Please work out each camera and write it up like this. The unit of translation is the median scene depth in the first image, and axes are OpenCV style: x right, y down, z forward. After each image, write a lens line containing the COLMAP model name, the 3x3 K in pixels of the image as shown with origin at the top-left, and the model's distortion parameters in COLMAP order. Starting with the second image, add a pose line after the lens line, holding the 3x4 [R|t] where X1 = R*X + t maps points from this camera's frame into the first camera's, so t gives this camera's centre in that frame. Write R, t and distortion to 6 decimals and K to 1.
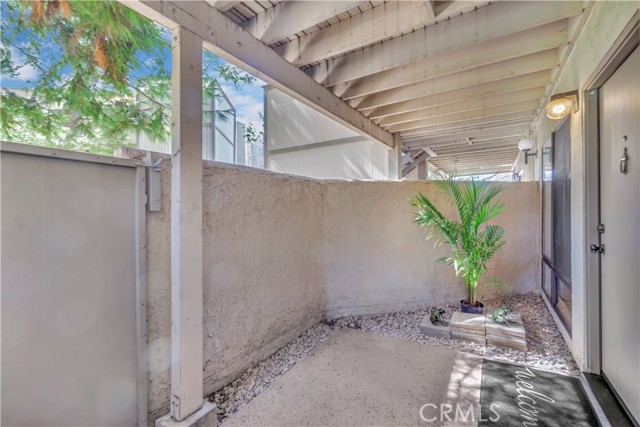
lens RADIAL K [[276.6, 0, 317.1], [0, 276.6, 206.8], [0, 0, 1]] dist [-0.002170, 0.000567]
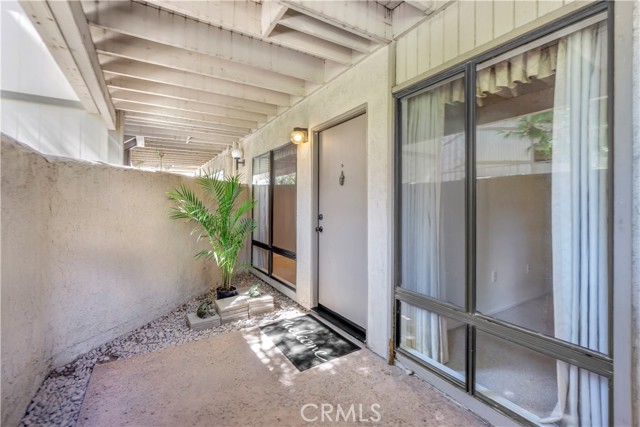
lens RADIAL K [[276.6, 0, 317.1], [0, 276.6, 206.8], [0, 0, 1]] dist [-0.002170, 0.000567]
pose [[0.456803, 0.010005, 0.889512, -0.314000], [-0.018051, 0.999835, -0.001976, 0.013080], [-0.889385, -0.015154, 0.456908, 0.182692]]
